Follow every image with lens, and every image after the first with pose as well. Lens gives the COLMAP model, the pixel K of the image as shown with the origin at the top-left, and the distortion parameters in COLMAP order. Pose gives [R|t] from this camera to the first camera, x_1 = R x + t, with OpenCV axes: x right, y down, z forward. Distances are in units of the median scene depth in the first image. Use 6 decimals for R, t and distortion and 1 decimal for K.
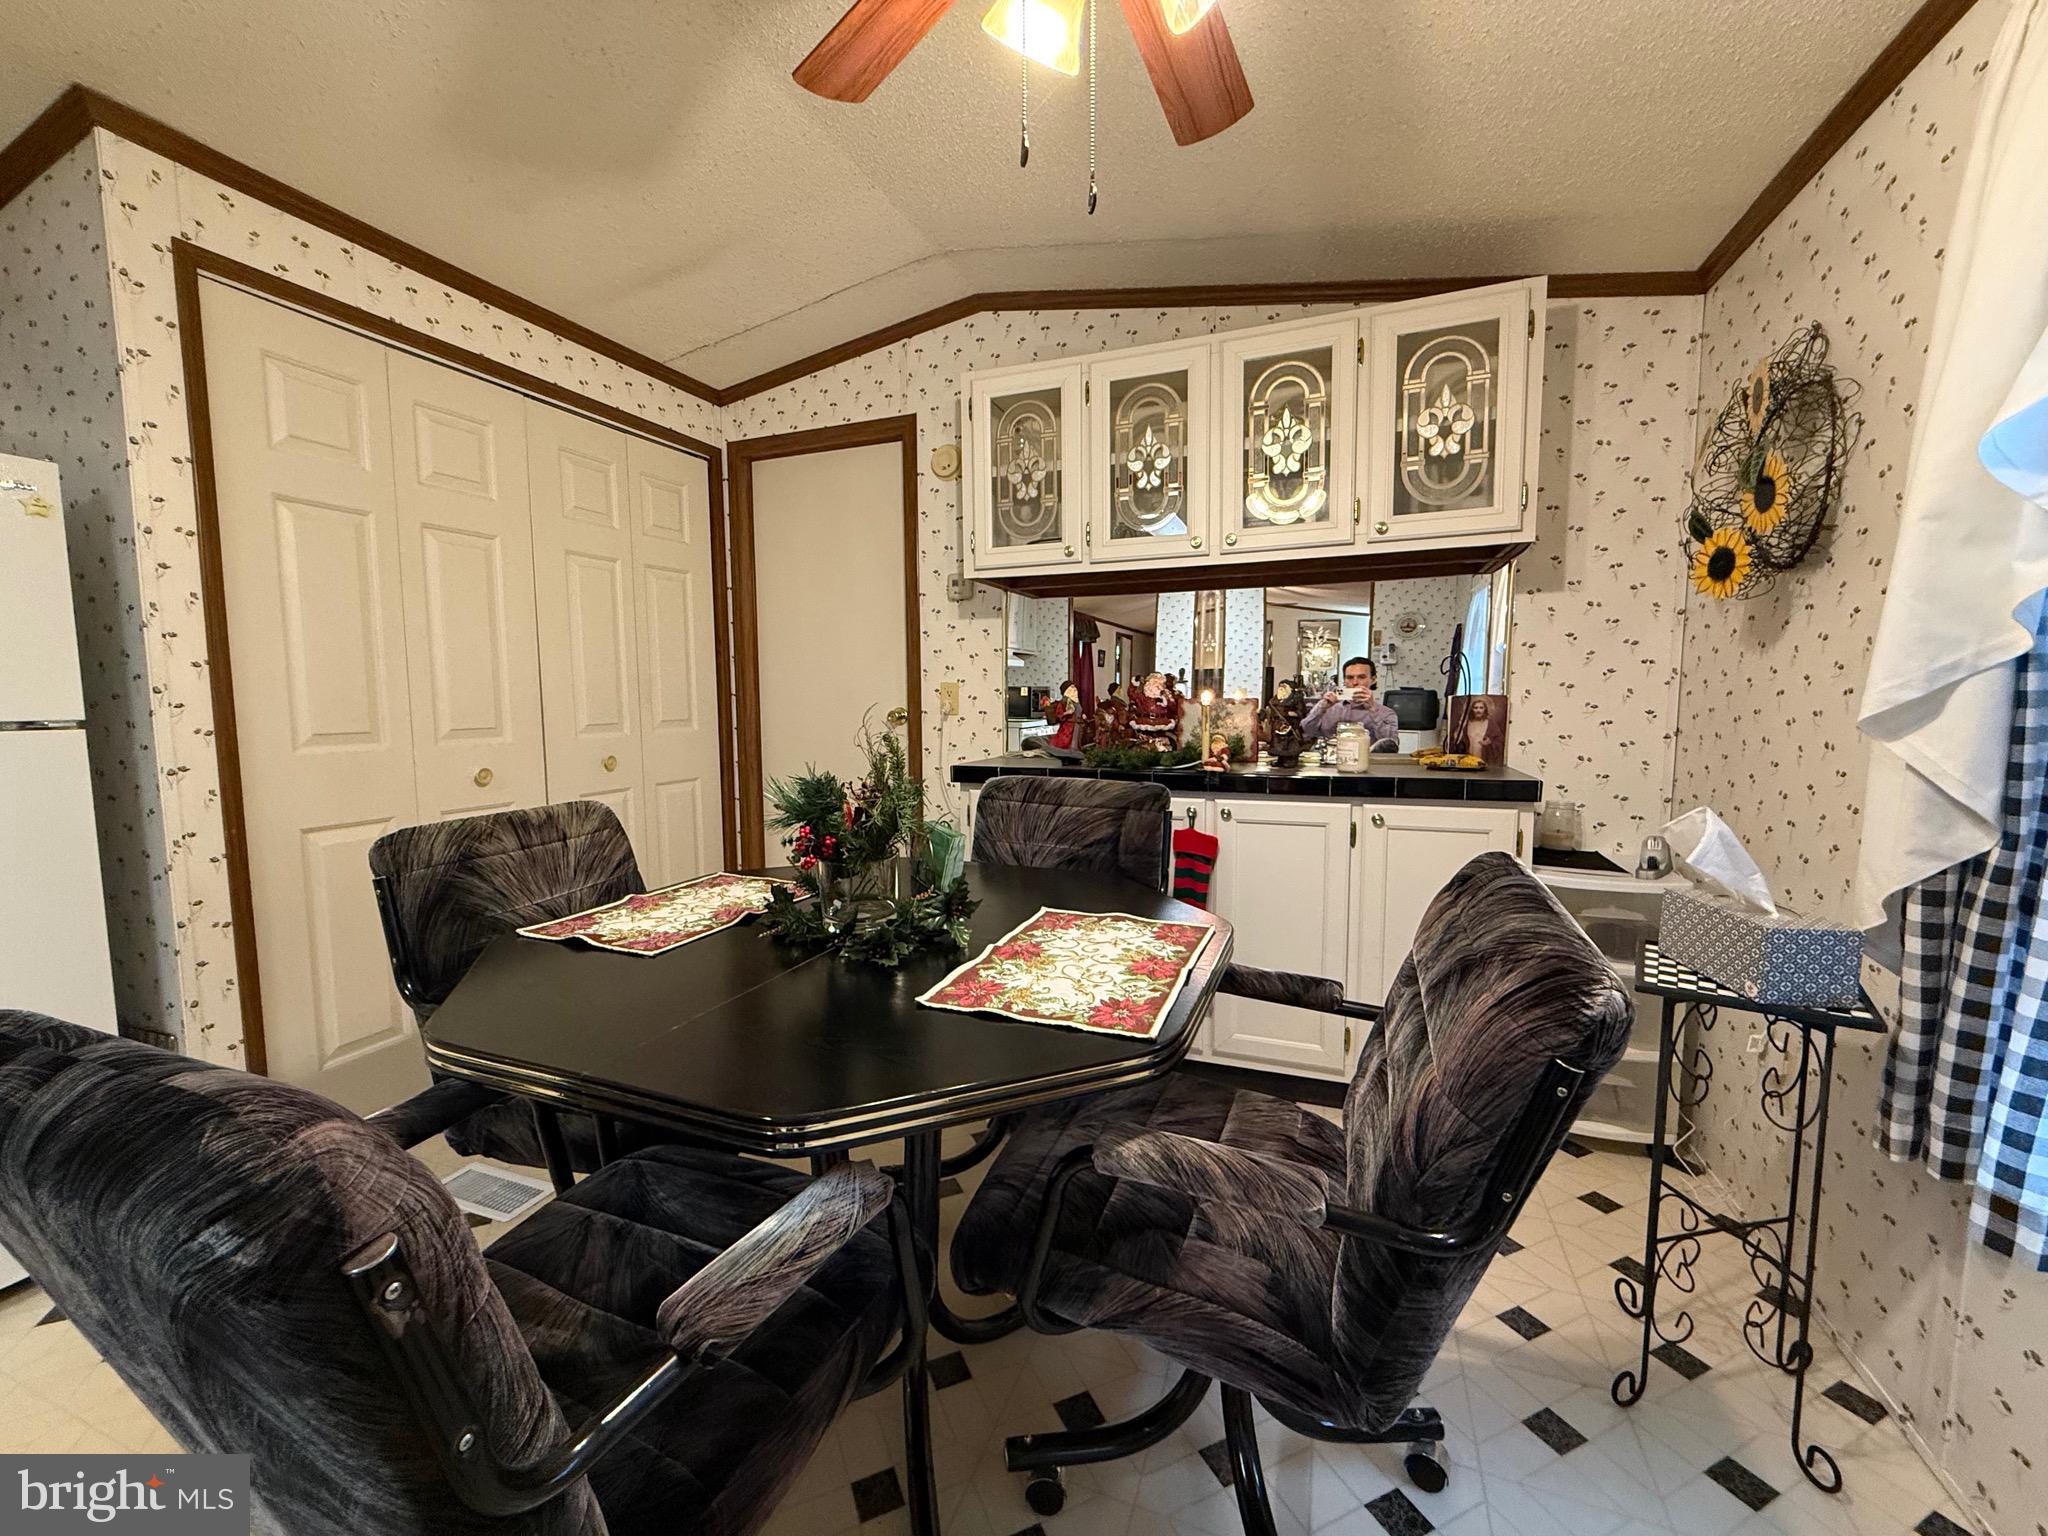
lens RADIAL K [[814.6, 0, 1021.1], [0, 814.6, 766.9], [0, 0, 1]] dist [-0.000197, 0.000450]
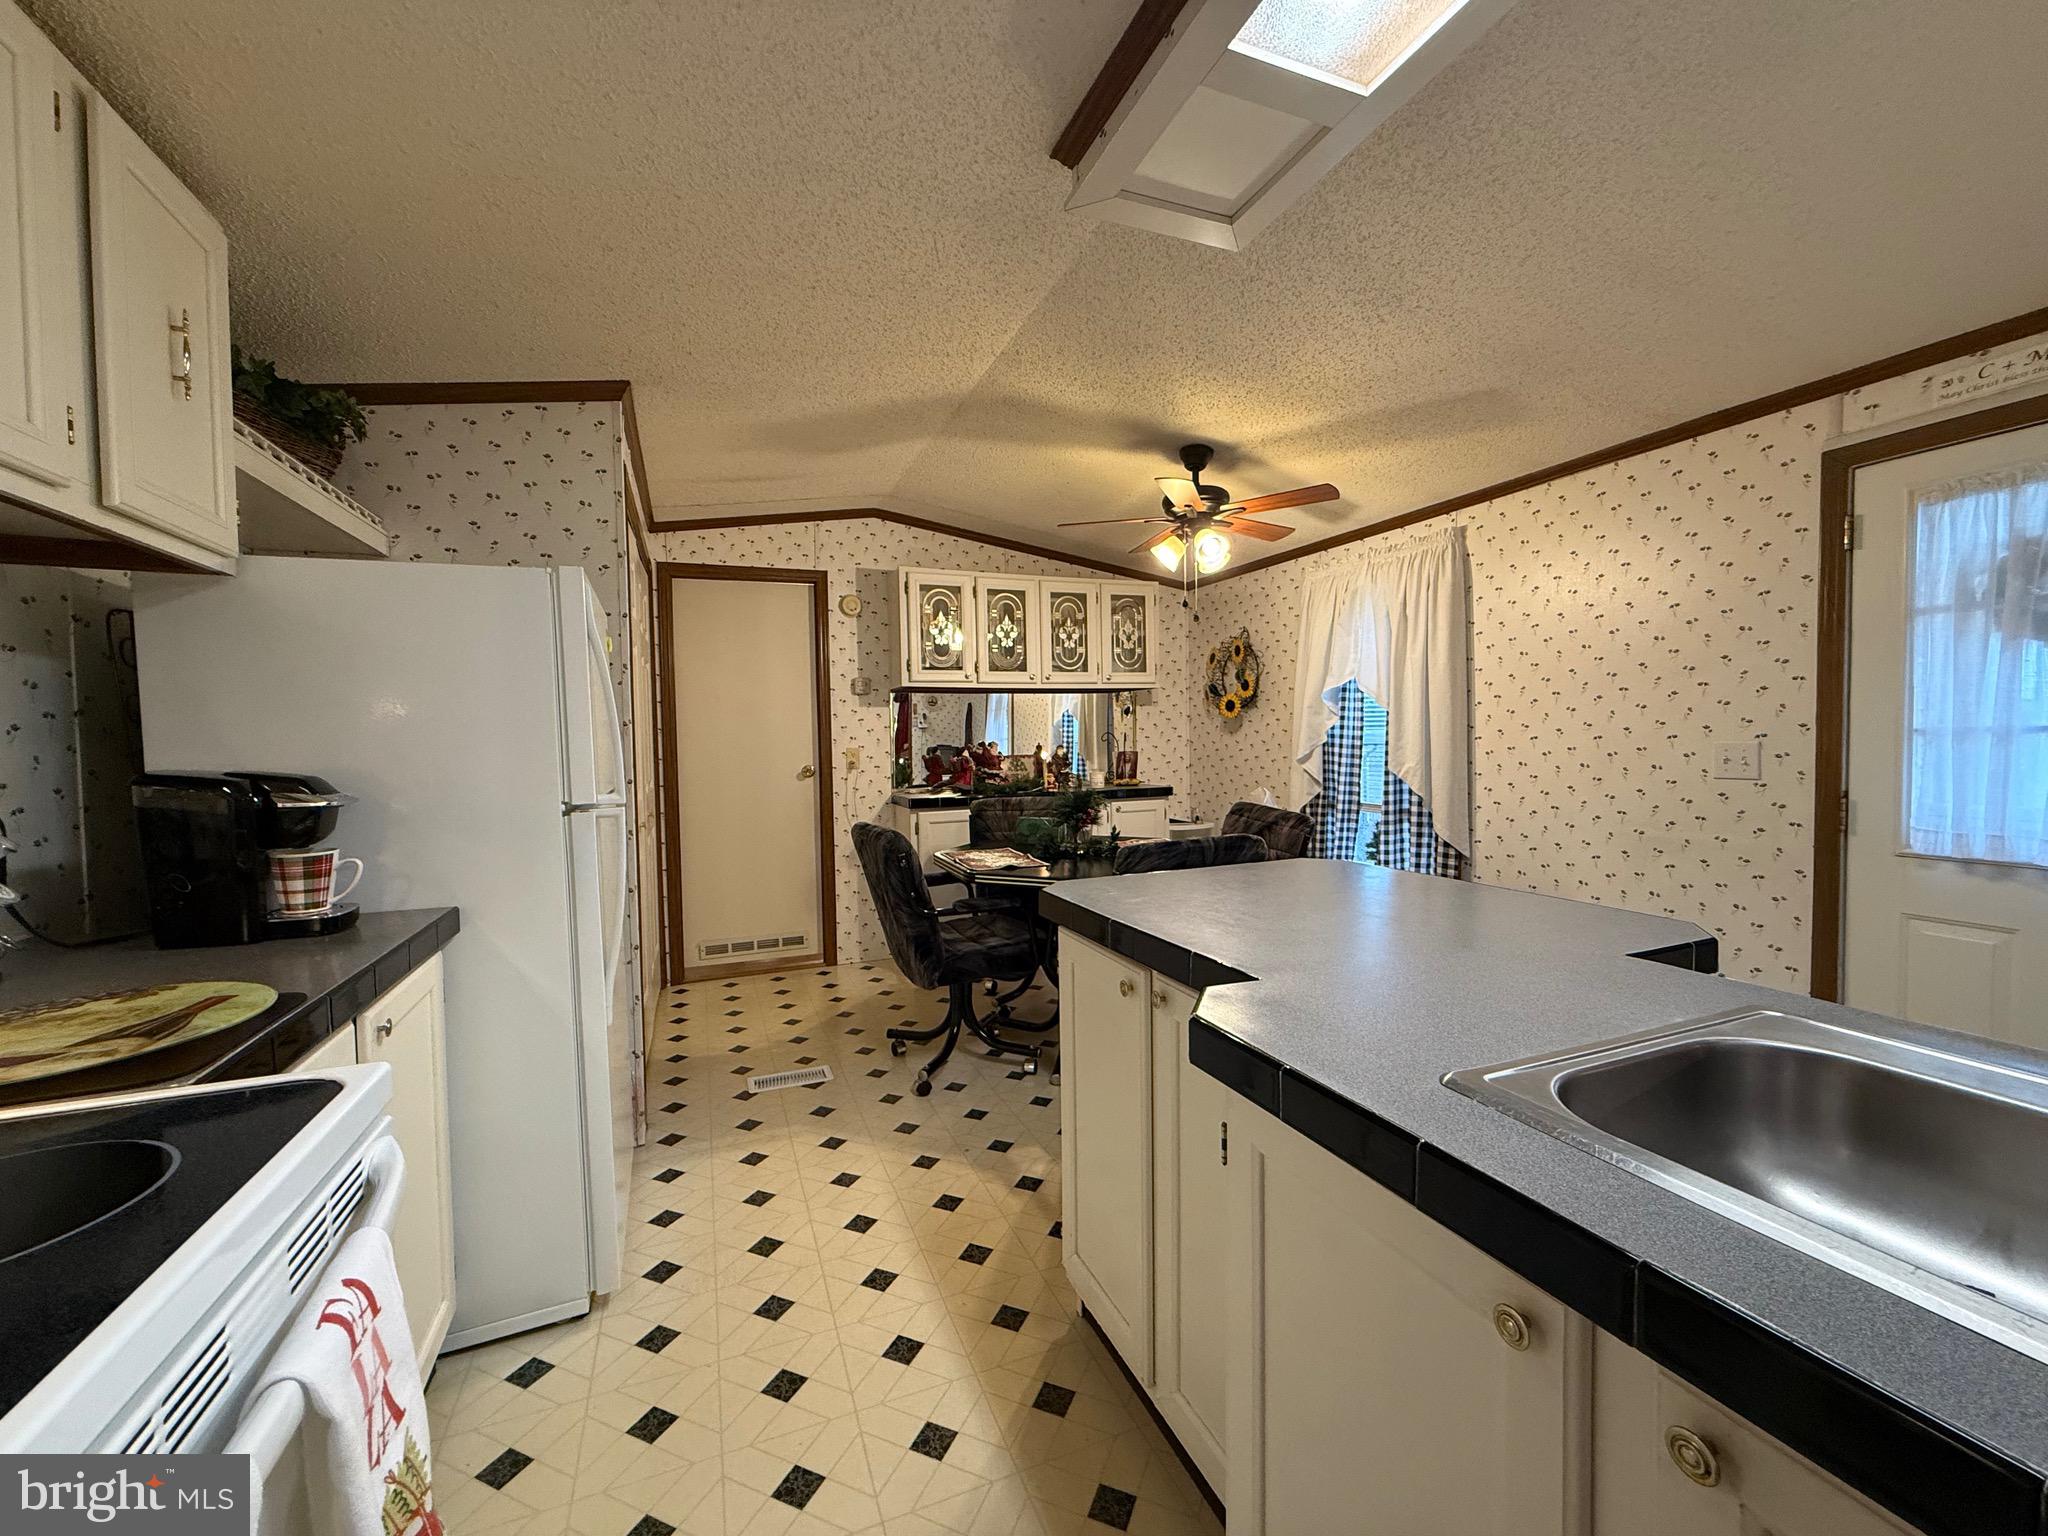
lens RADIAL K [[814.6, 0, 1021.1], [0, 814.6, 766.9], [0, 0, 1]] dist [-0.000197, 0.000450]
pose [[0.734943, -0.030078, 0.677462, -1.189176], [0.070951, 0.996943, -0.032708, 0.004786], [-0.674407, 0.072105, 0.734830, -0.431484]]
